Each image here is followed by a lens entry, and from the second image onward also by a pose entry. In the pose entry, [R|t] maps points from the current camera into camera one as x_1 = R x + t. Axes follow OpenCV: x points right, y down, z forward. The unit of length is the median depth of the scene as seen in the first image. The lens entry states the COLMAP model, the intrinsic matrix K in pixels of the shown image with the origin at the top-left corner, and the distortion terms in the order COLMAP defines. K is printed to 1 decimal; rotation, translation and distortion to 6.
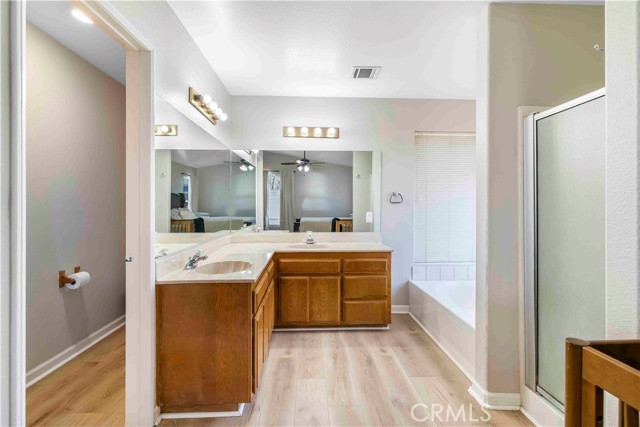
lens RADIAL K [[309.8, 0, 320.9], [0, 309.8, 211.1], [0, 0, 1]] dist [-0.001452, -0.000142]
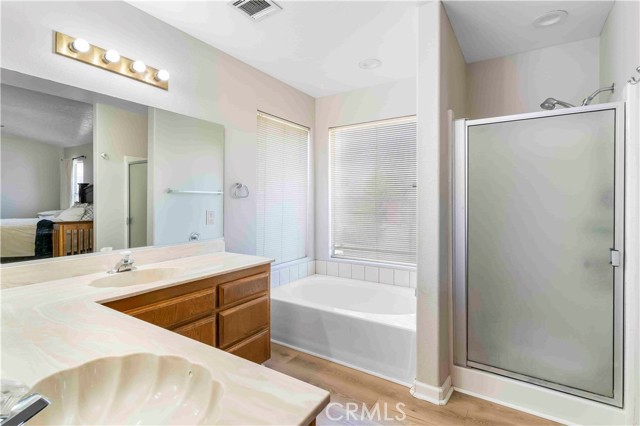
lens RADIAL K [[309.8, 0, 320.4], [0, 309.8, 206.7], [0, 0, 1]] dist [-0.001452, -0.000142]
pose [[0.573399, -0.008826, 0.819229, -0.320860], [0.010235, 0.999941, 0.003609, -0.005620], [-0.819212, 0.006315, 0.573455, 0.476260]]
